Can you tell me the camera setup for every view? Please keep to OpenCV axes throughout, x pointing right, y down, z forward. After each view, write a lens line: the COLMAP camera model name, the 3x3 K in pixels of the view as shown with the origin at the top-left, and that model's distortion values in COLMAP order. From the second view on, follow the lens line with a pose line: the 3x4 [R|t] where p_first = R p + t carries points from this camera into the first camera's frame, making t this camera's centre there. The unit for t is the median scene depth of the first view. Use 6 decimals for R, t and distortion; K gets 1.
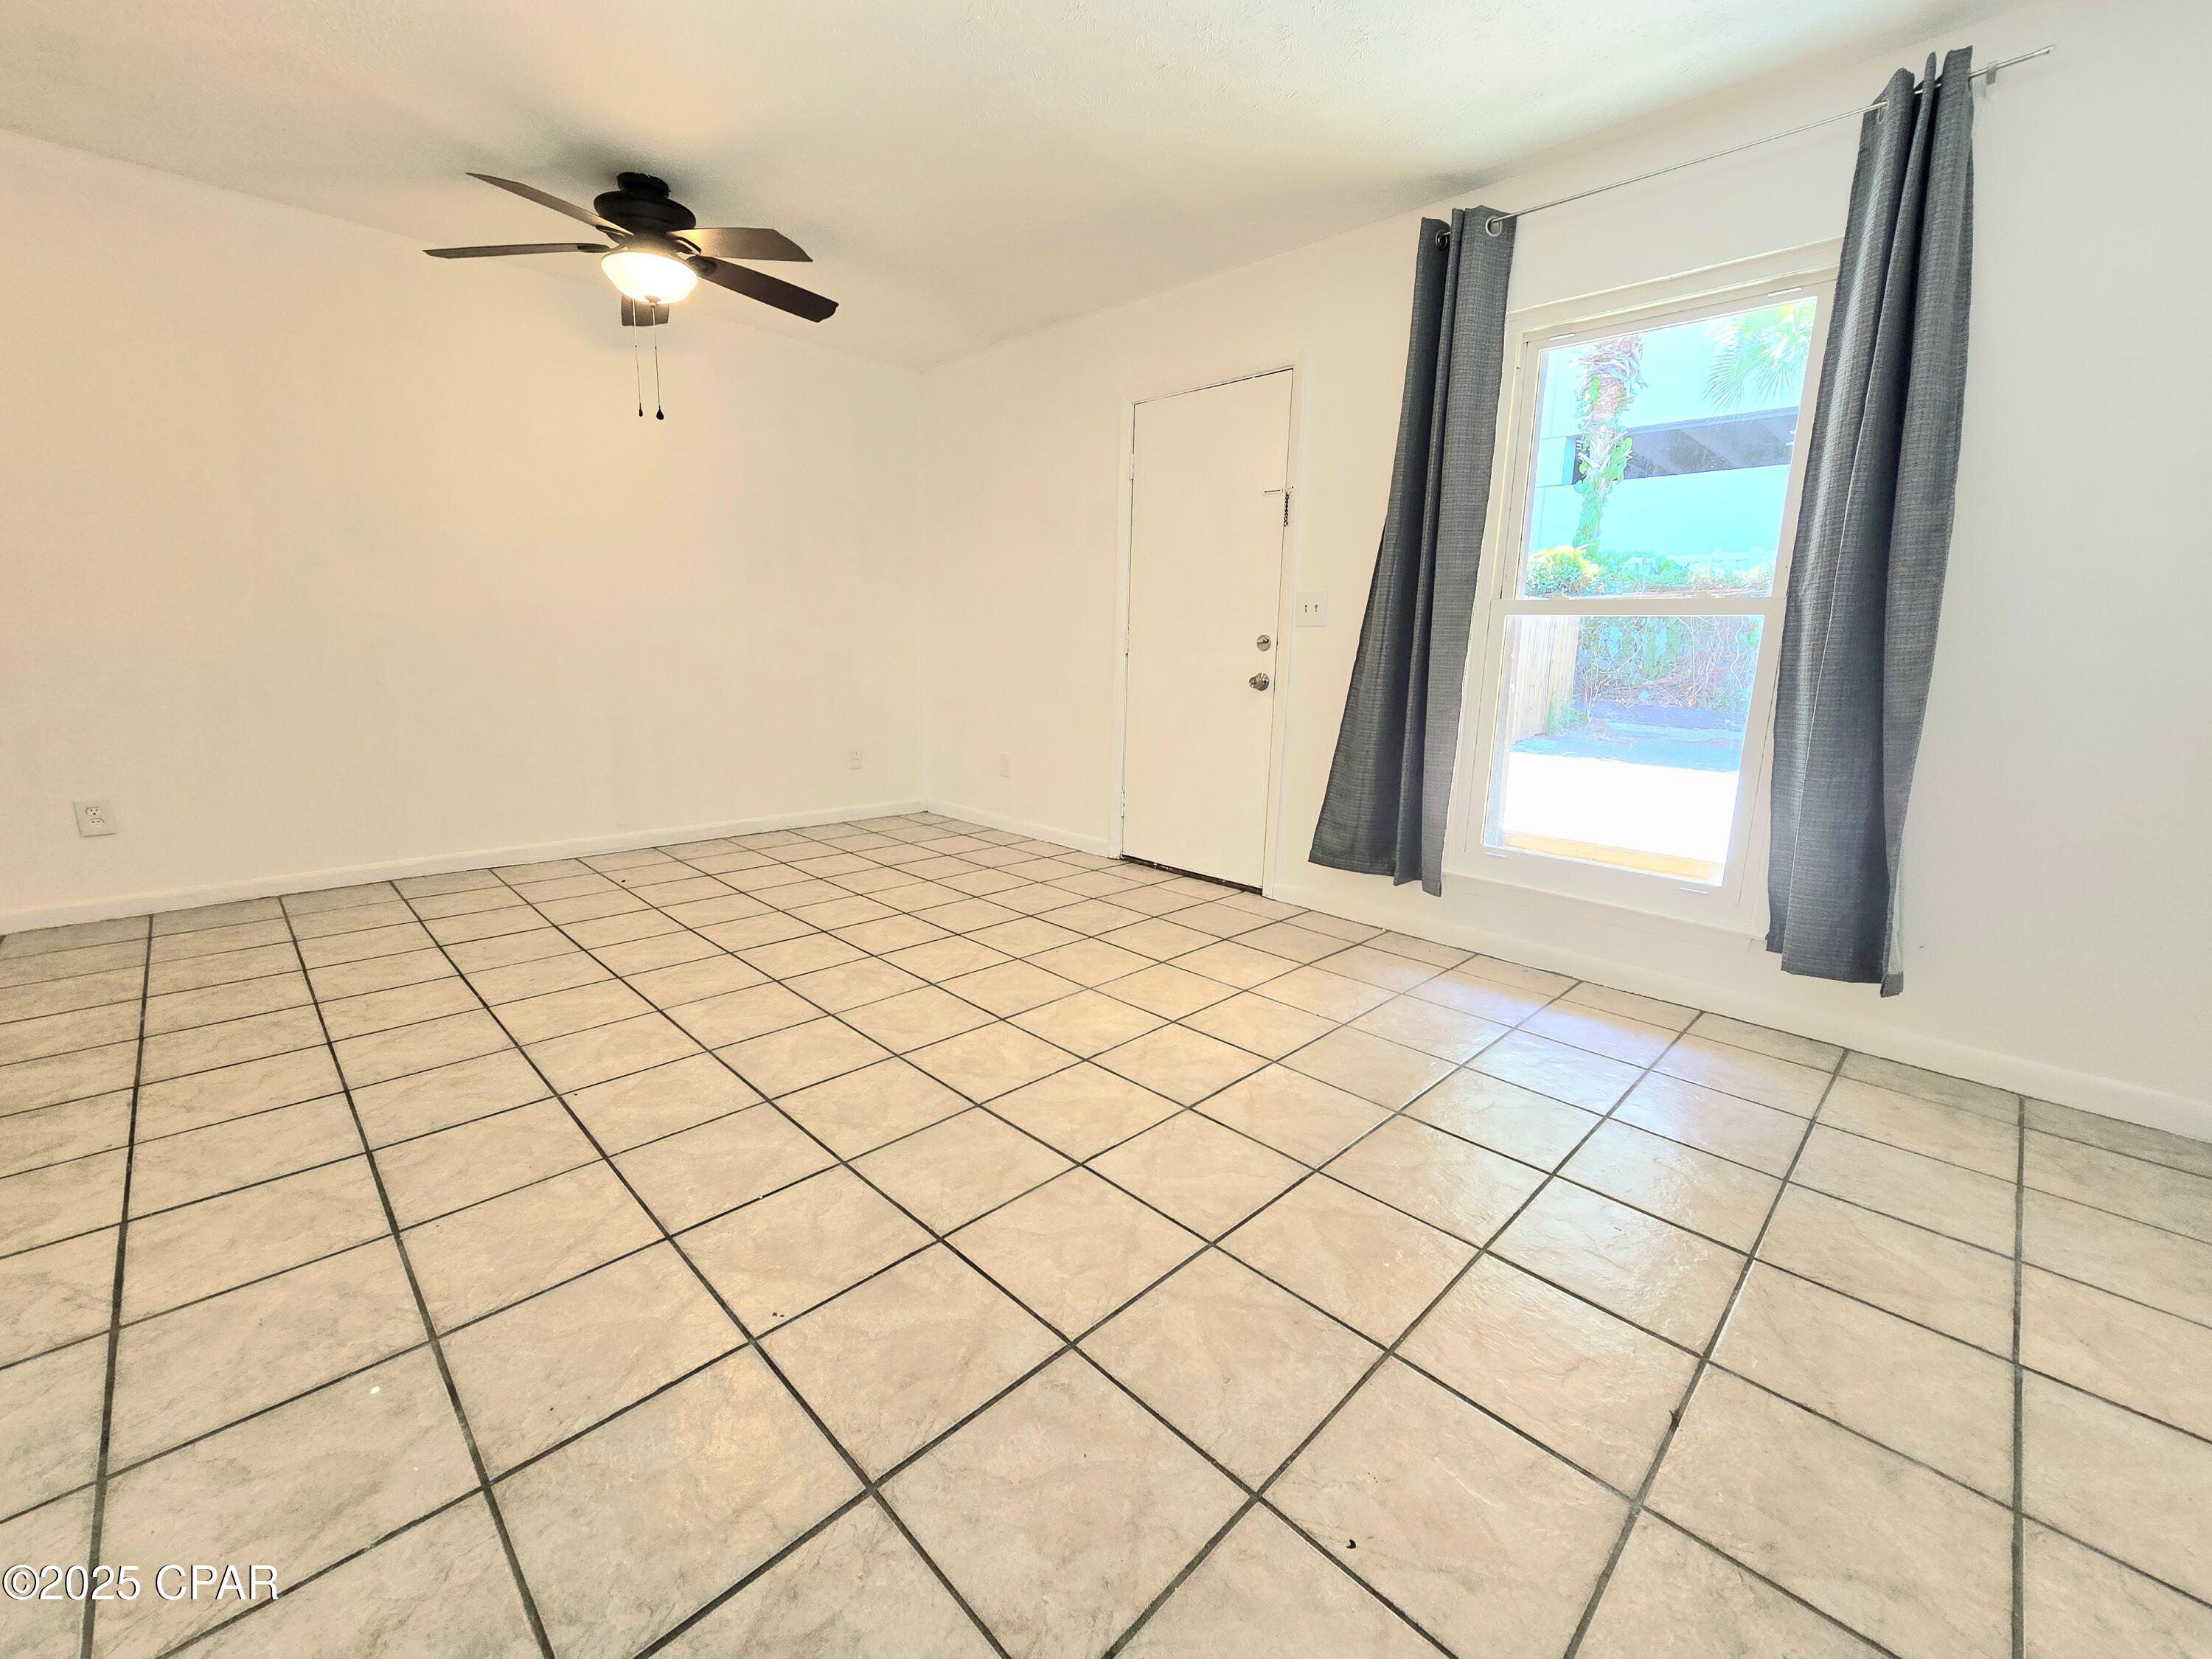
lens RADIAL K [[901.7, 0, 1105.0], [0, 901.7, 818.4], [0, 0, 1]] dist [-0.004358, -0.000238]
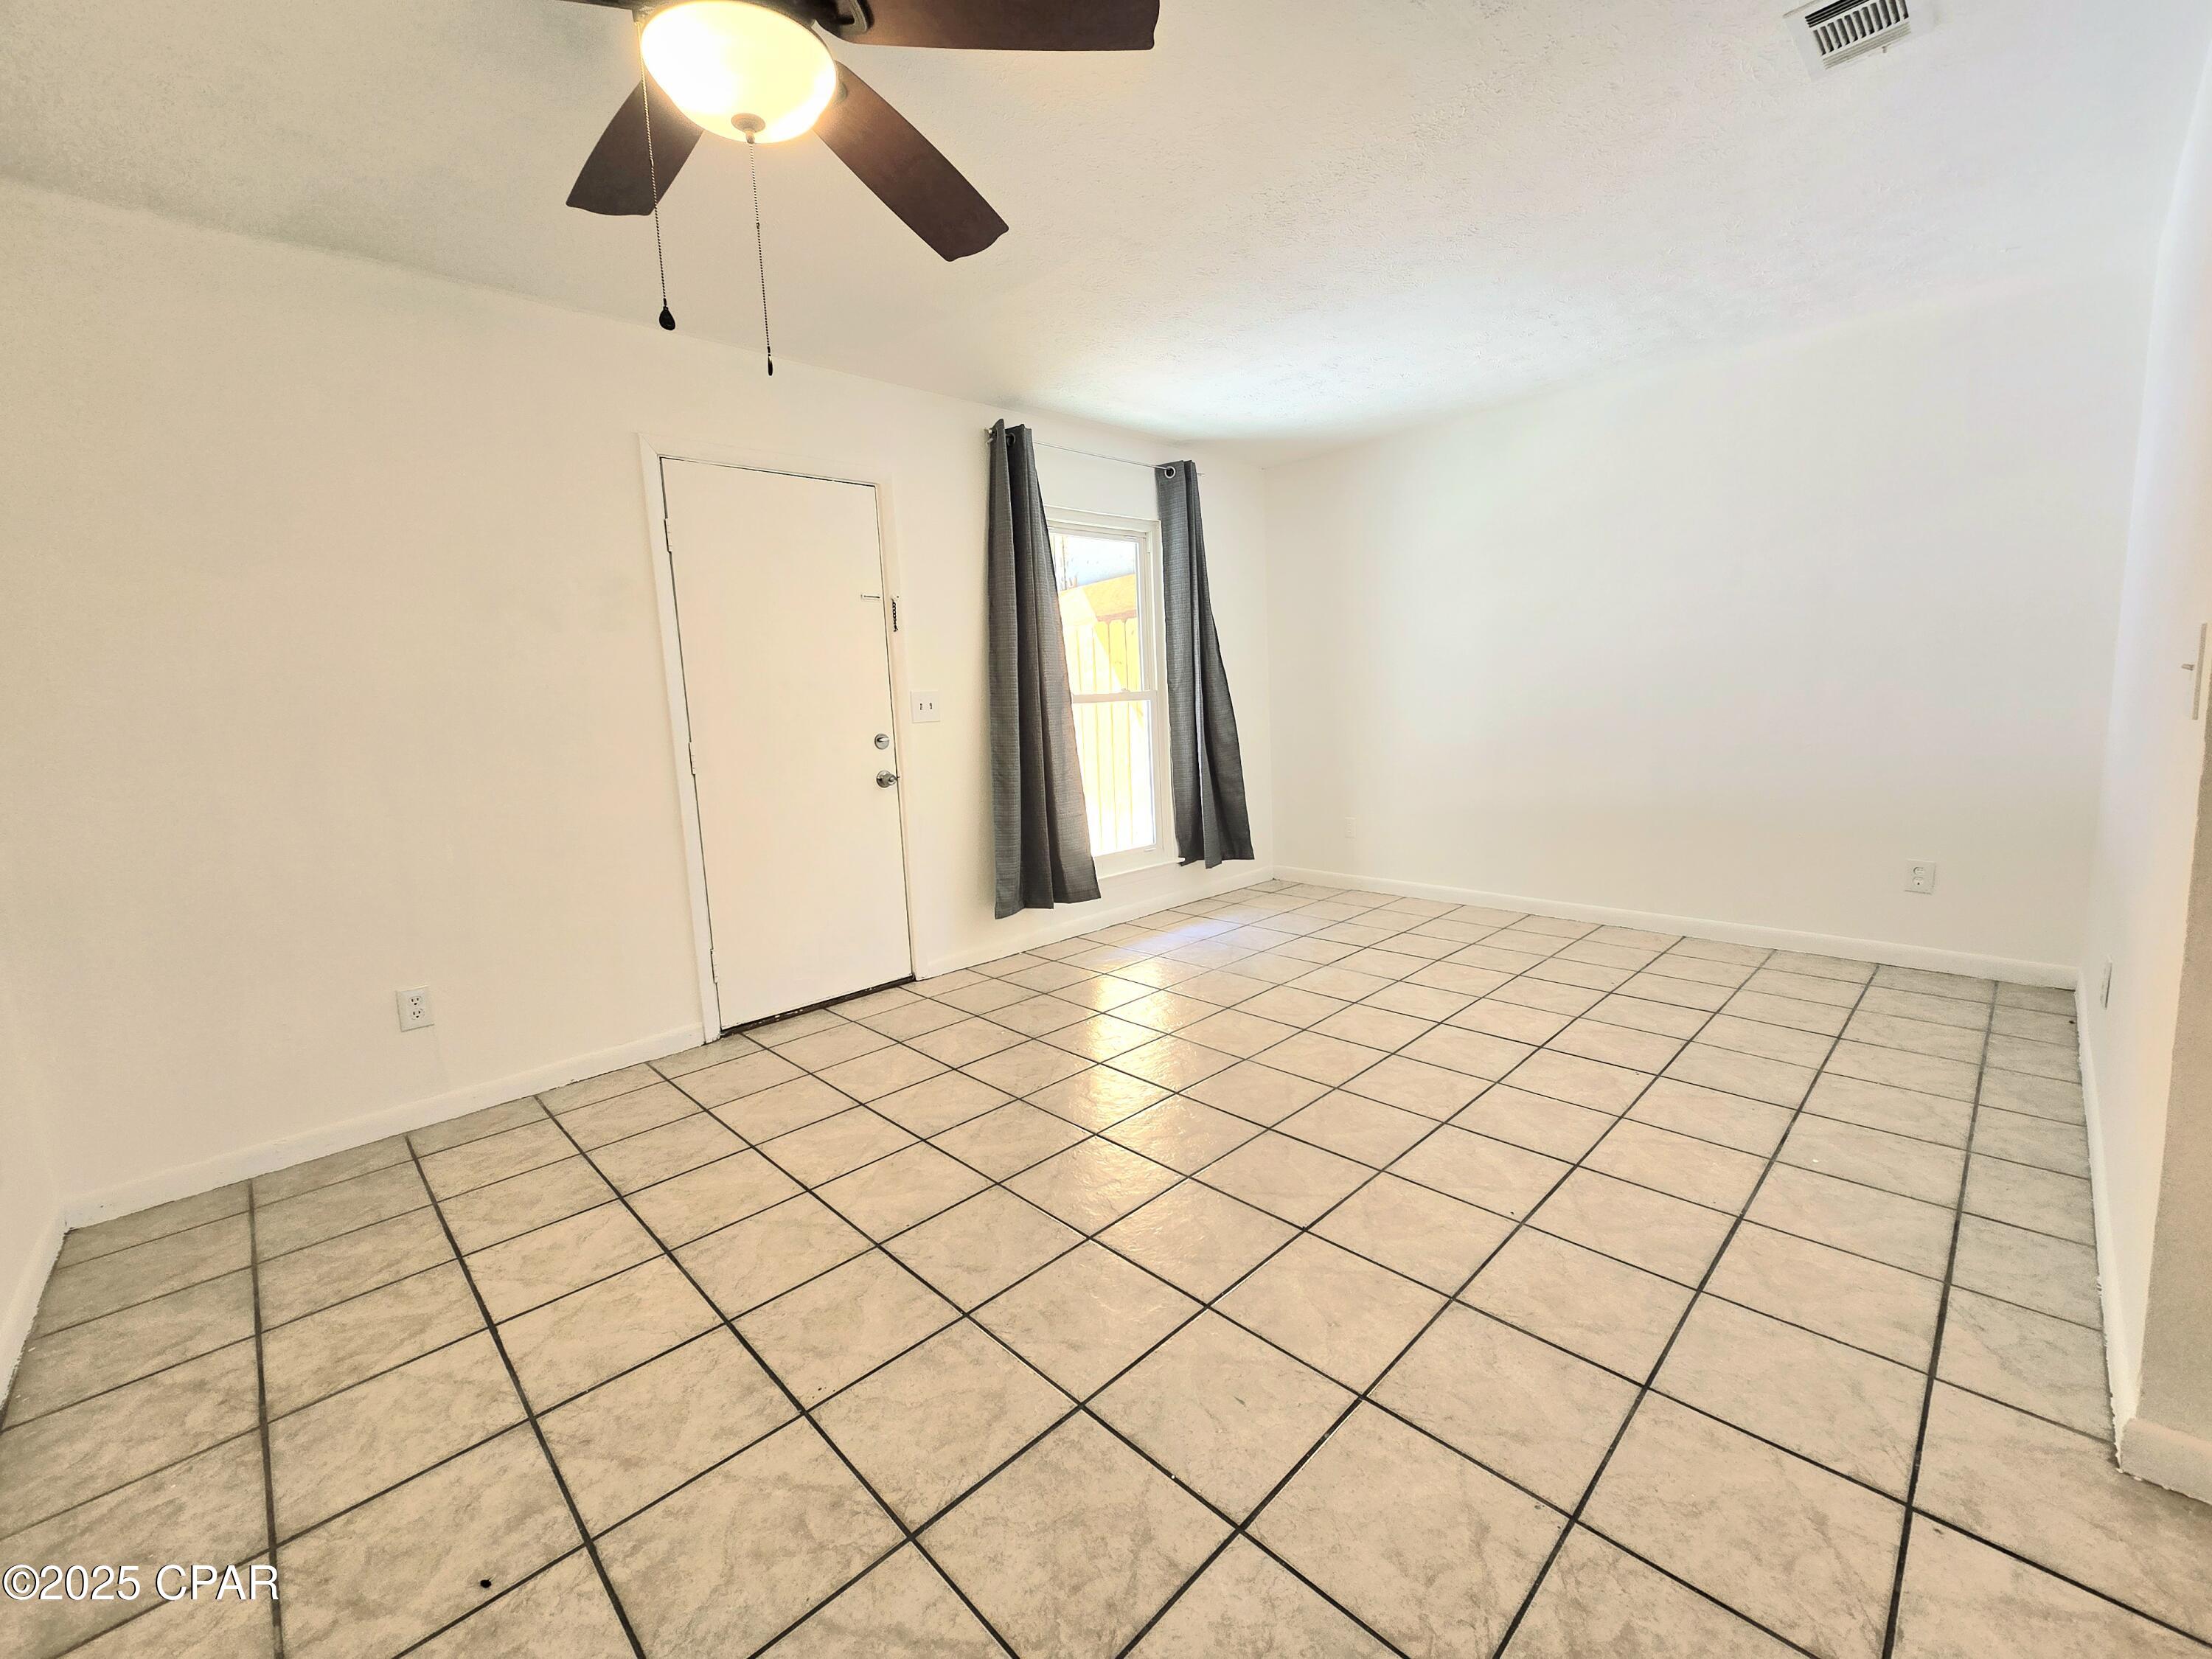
lens RADIAL K [[901.7, 0, 1108.7], [0, 901.7, 818.7], [0, 0, 1]] dist [-0.004358, -0.000238]
pose [[0.018131, -0.162147, 0.986600, -1.079852], [0.237433, 0.959234, 0.153286, -0.264296], [-0.971235, 0.231472, 0.055891, 0.915645]]
